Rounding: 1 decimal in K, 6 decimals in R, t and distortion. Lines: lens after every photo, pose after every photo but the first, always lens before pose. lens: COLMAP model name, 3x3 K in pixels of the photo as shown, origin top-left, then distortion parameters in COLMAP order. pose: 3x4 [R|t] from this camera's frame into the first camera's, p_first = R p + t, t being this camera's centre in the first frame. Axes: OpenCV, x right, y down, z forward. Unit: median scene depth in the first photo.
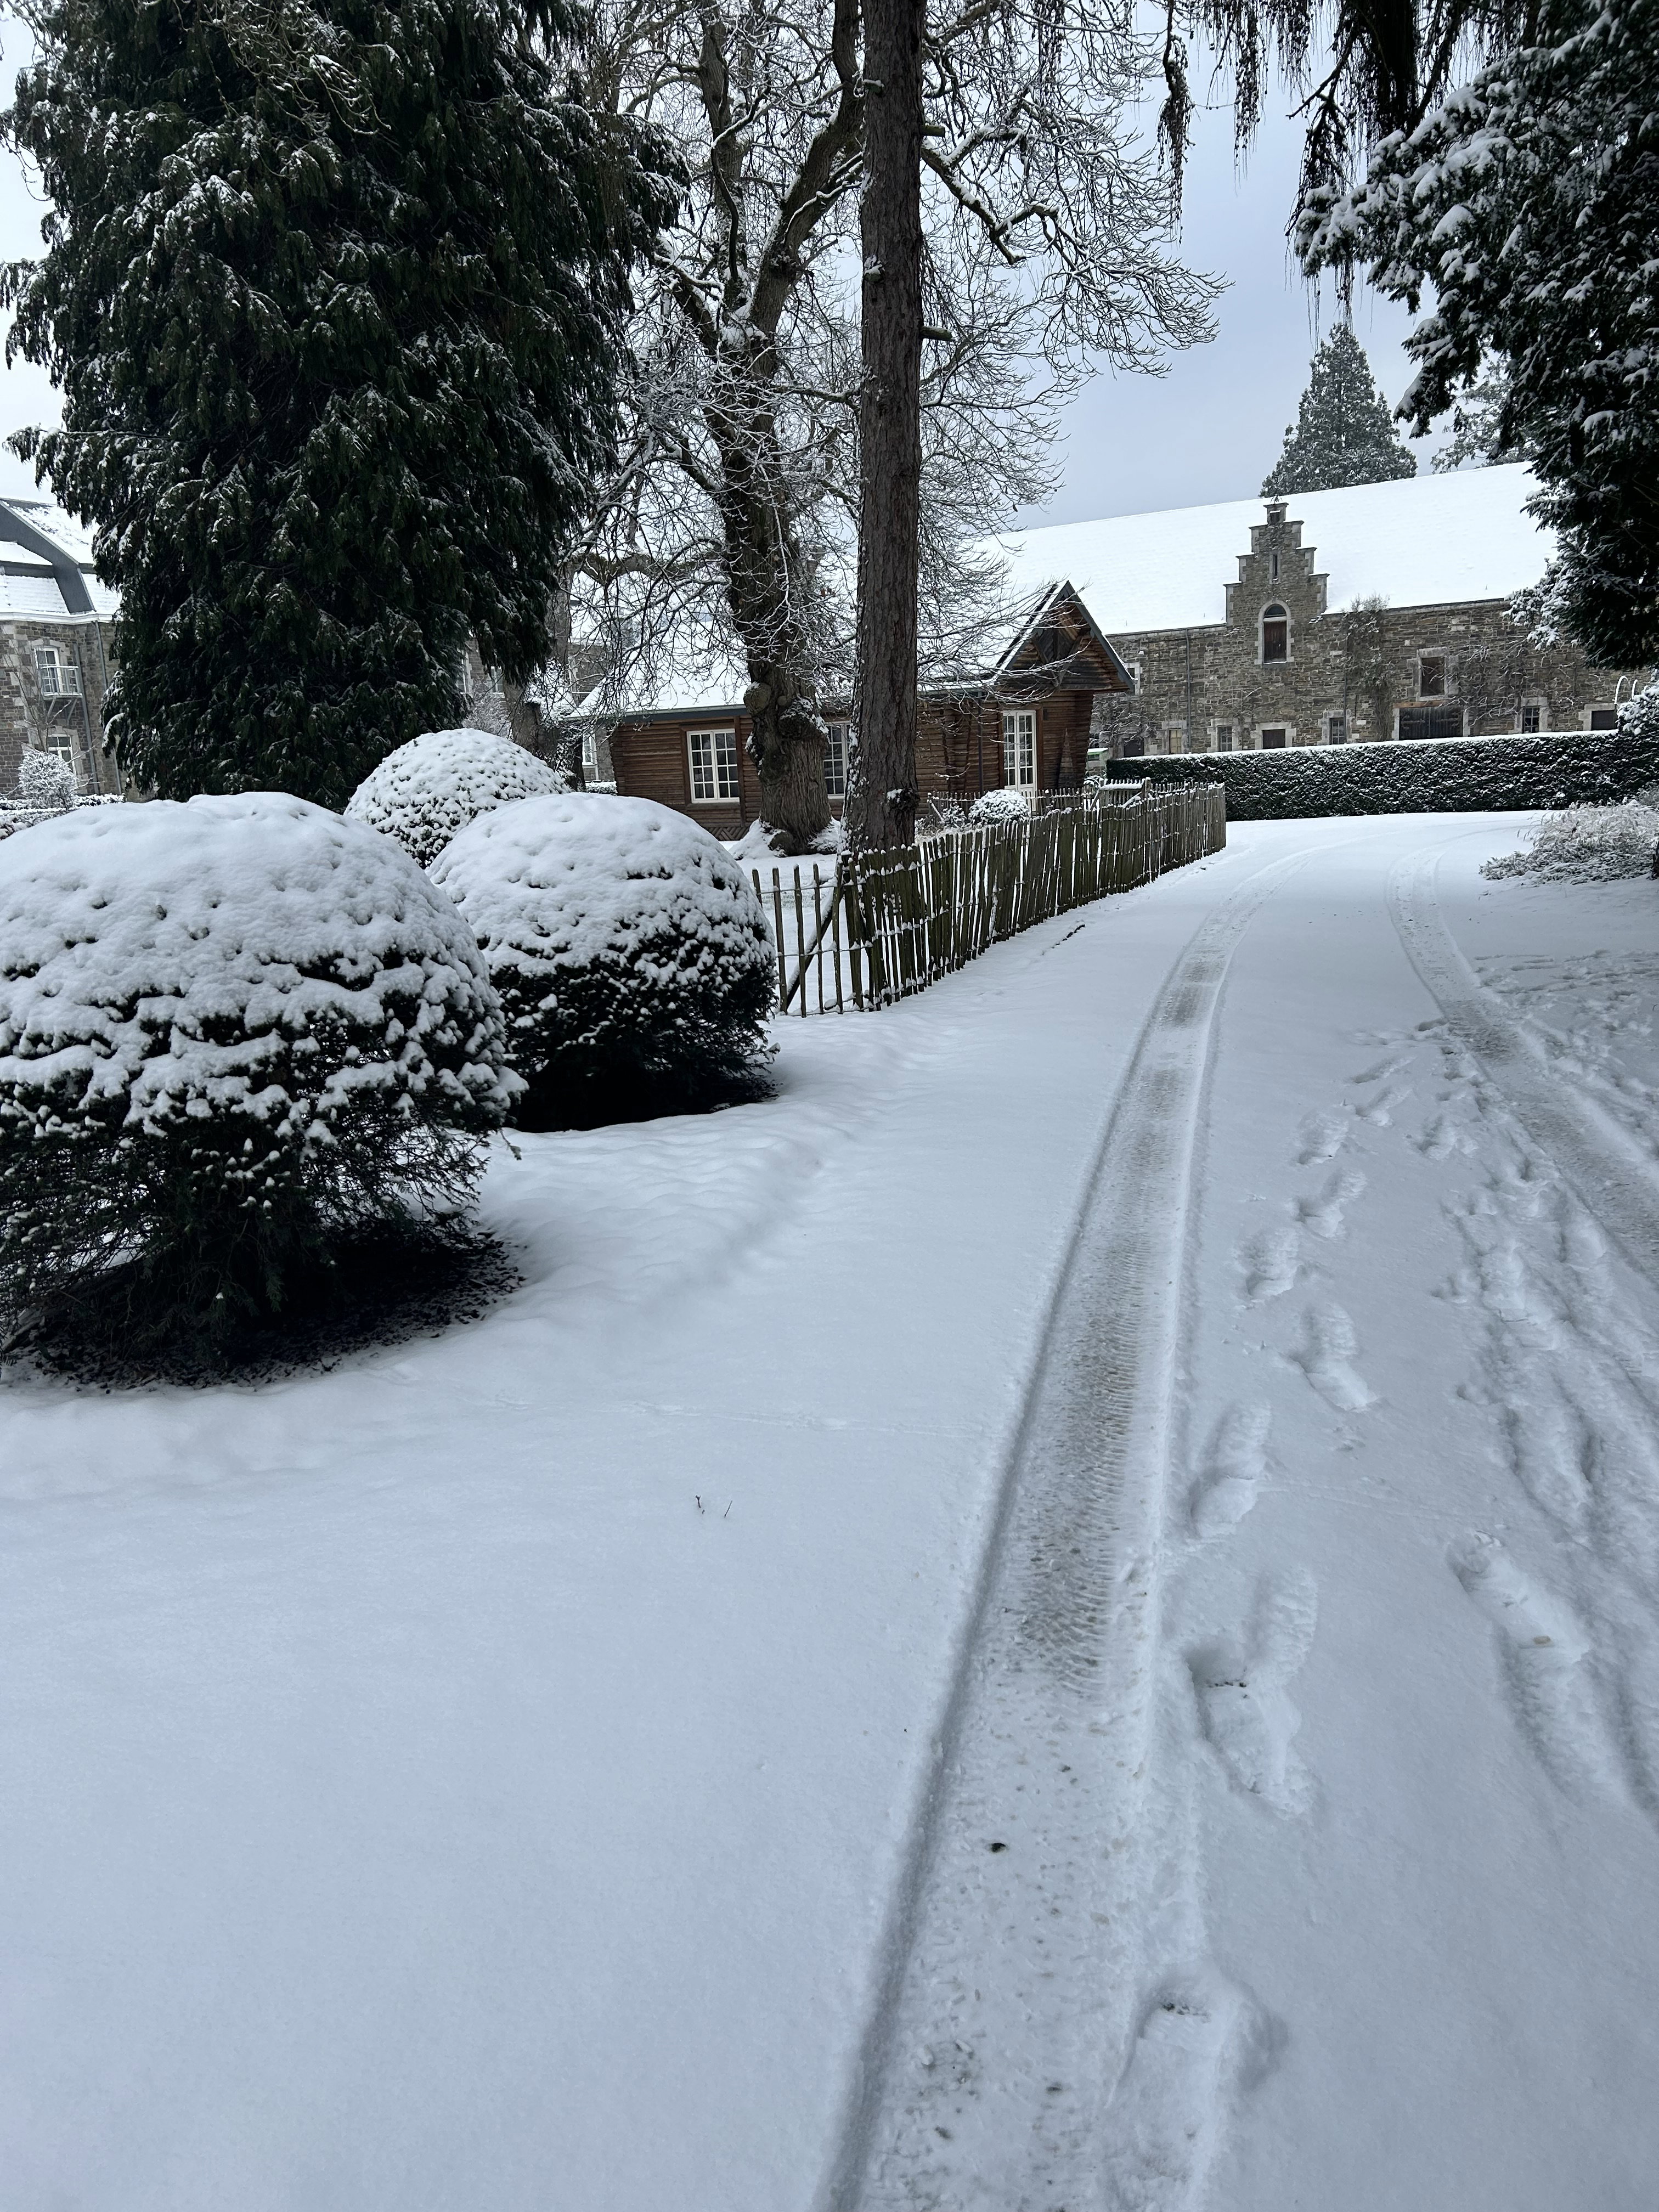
lens RADIAL K [[1691.0, 0, 836.1], [0, 1691.0, 1104.8], [0, 0, 1]] dist [0.028997, -0.011491]
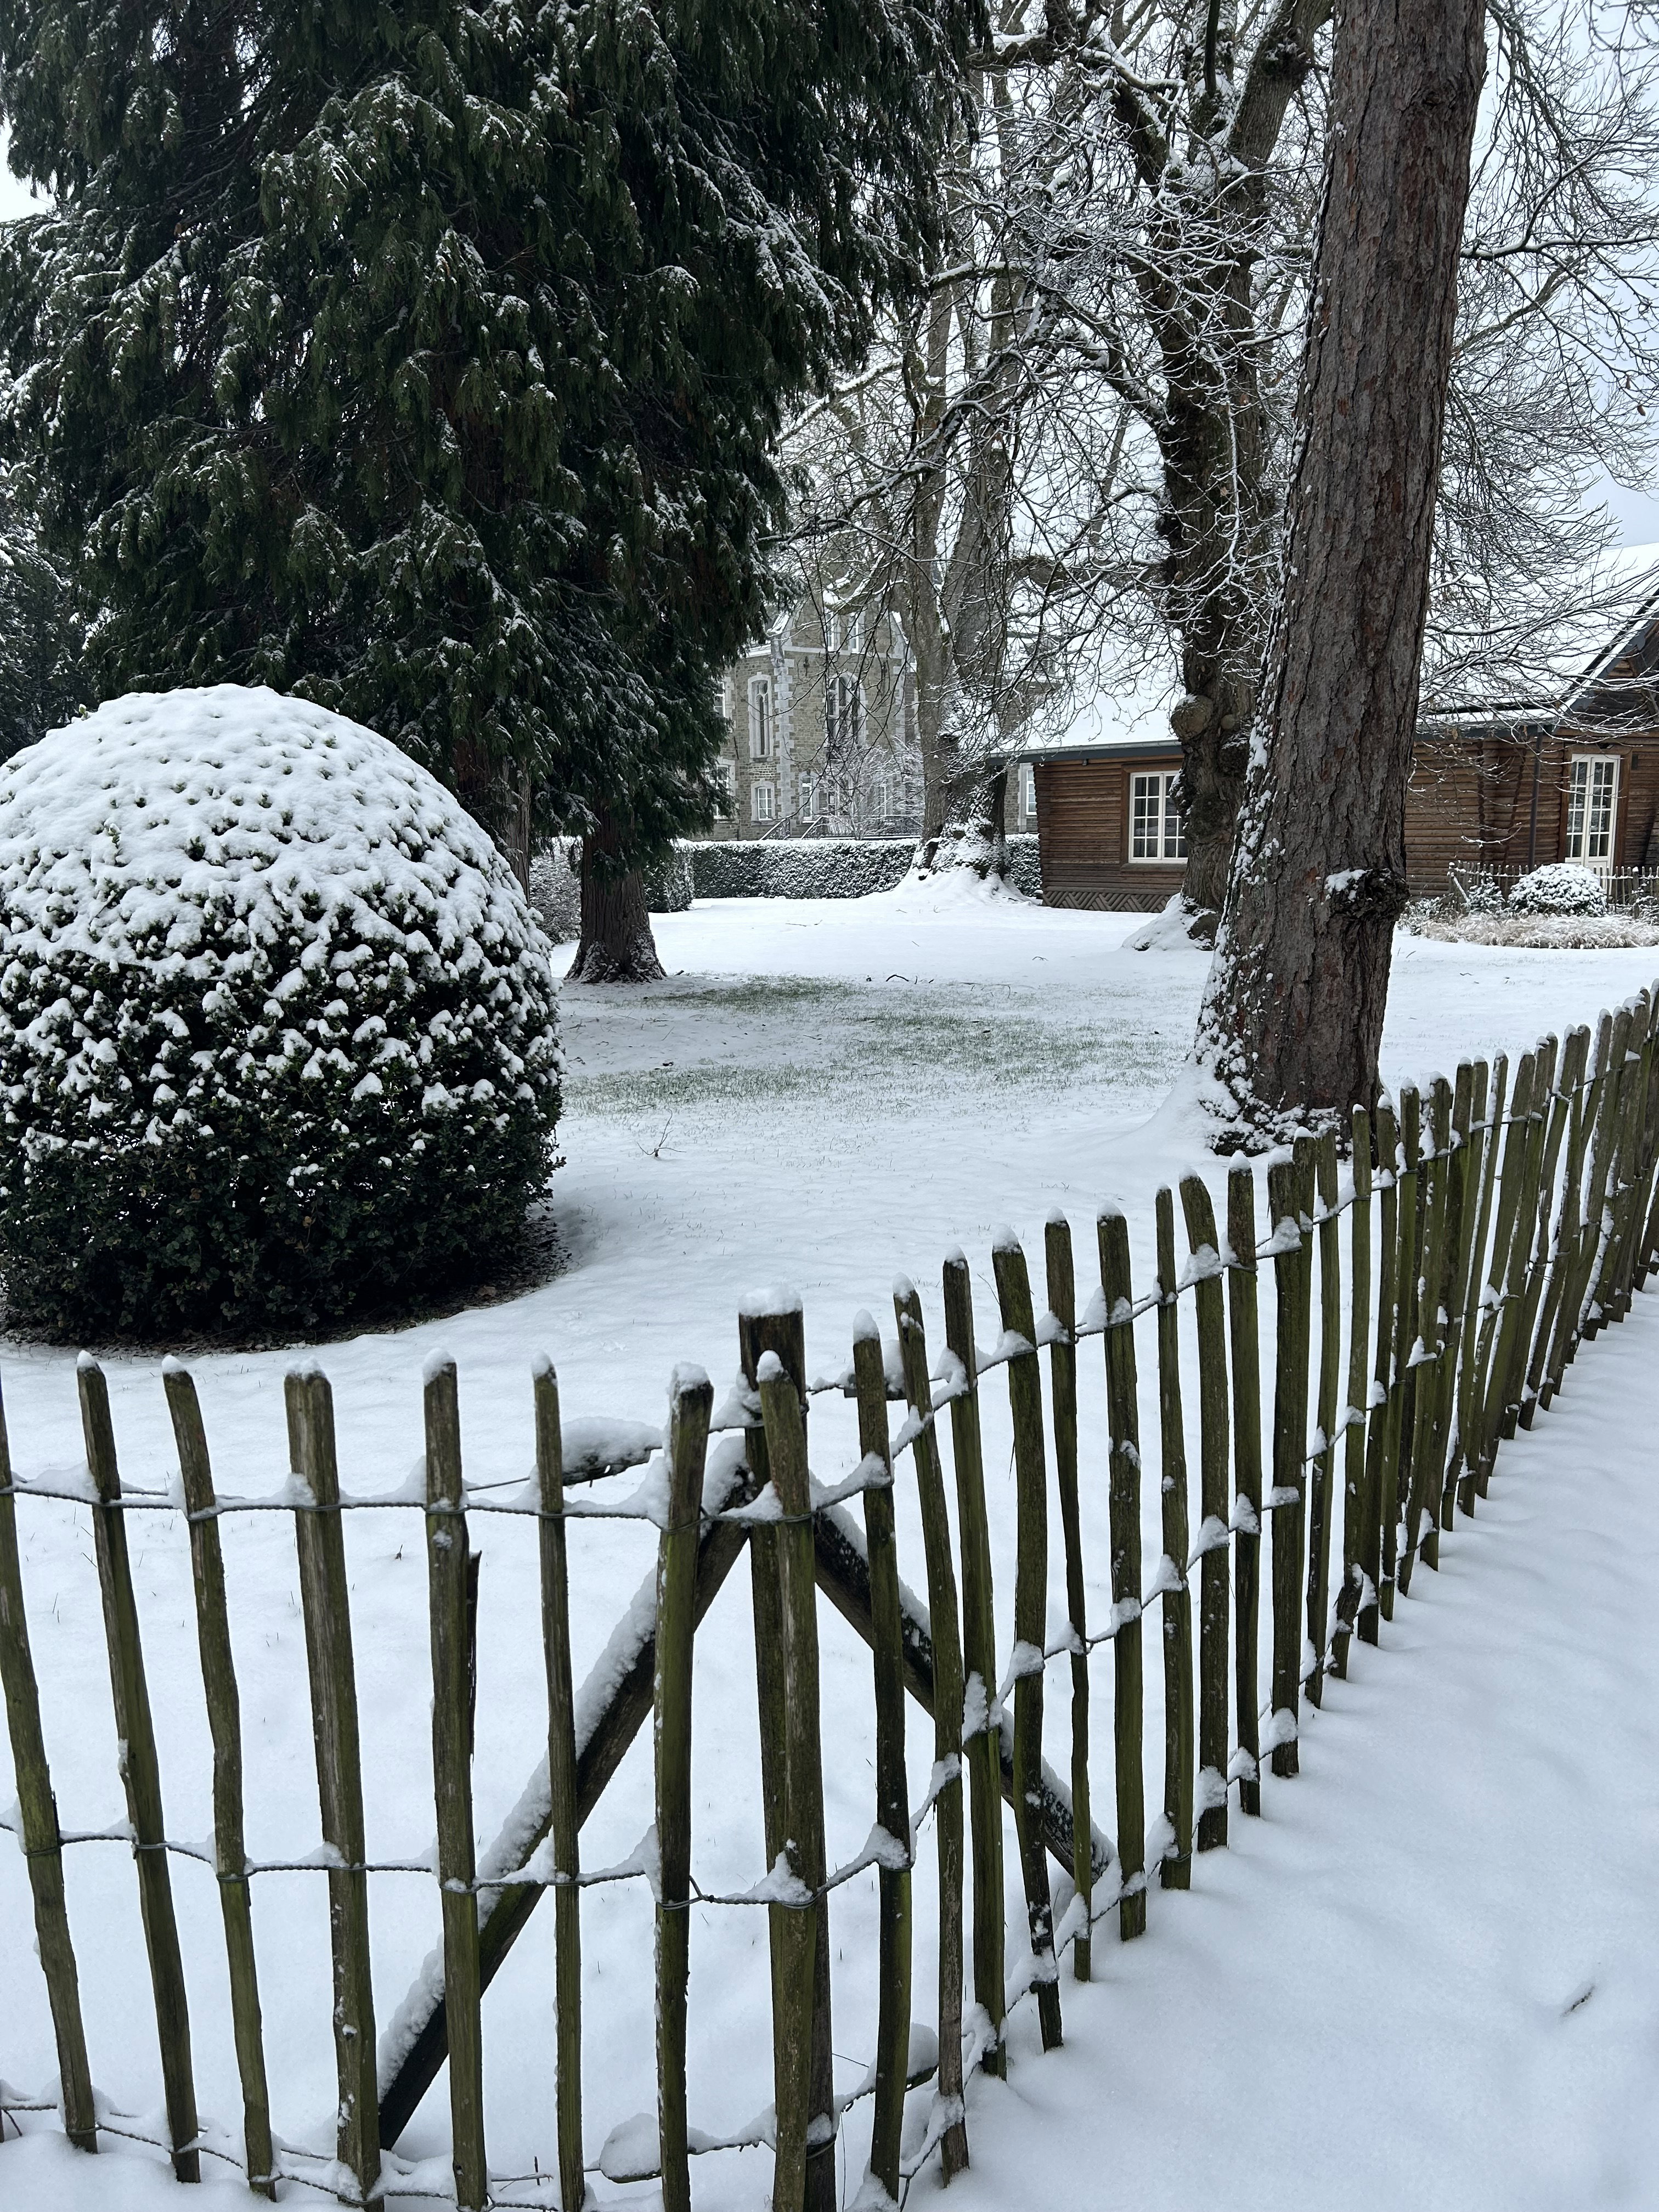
lens RADIAL K [[1651.6, 0, 823.3], [0, 1651.6, 1099.9], [0, 0, 1]] dist [0.028726, -0.002969]
pose [[0.952130, 0.085638, -0.293454, 0.021126], [-0.093785, 0.995497, -0.013776, -0.063653], [0.290953, 0.040638, 0.955874, 0.324980]]
